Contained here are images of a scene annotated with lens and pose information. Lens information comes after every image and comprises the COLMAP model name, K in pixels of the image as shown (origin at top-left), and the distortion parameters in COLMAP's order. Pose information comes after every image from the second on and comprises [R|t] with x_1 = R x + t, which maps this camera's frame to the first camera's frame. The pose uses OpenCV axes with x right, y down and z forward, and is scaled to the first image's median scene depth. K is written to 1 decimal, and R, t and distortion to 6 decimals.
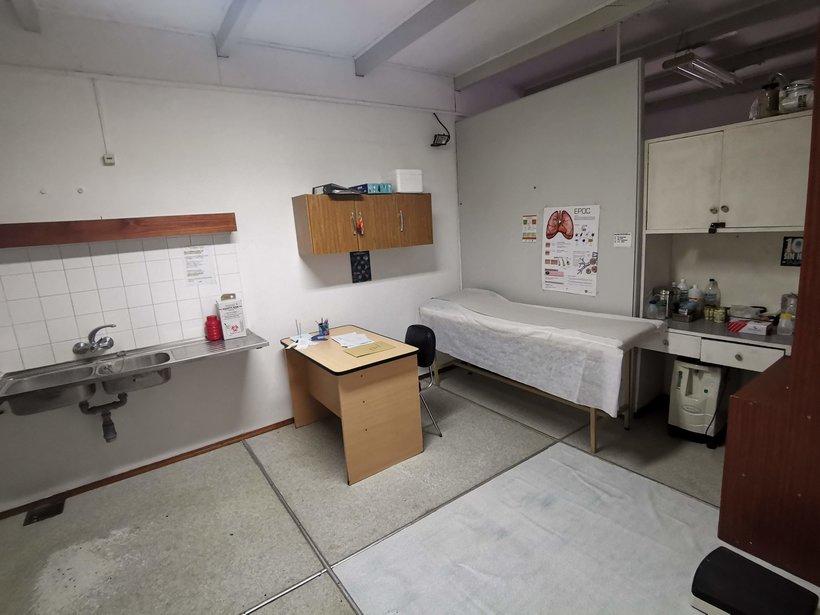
lens RADIAL K [[406.4, 0, 410.0], [0, 406.4, 307.5], [0, 0, 1]] dist [-0.041807, 0.000335]
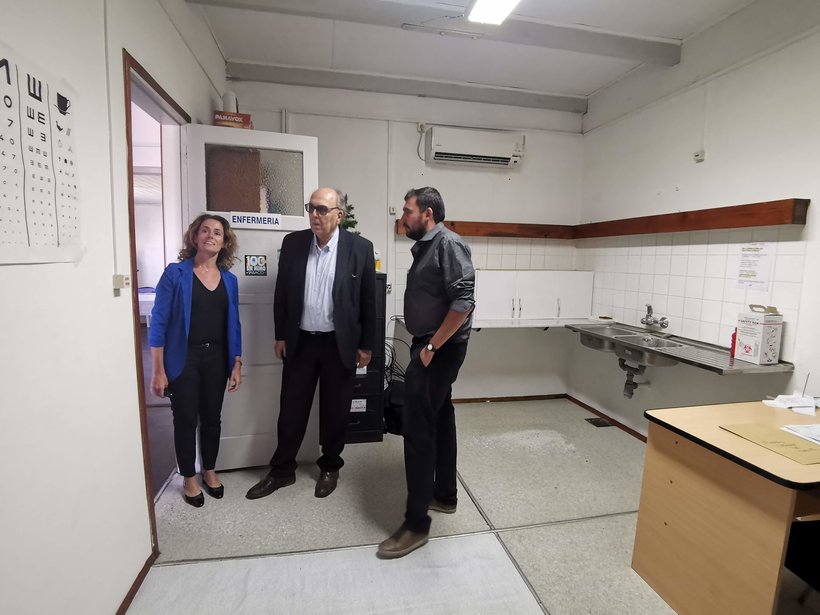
lens RADIAL K [[406.4, 0, 410.0], [0, 406.4, 307.5], [0, 0, 1]] dist [-0.041807, 0.000335]
pose [[-0.390221, 0.173098, -0.904304, 0.516777], [-0.166141, 0.952808, 0.254075, -0.115138], [0.905607, 0.249387, -0.343047, 0.681797]]
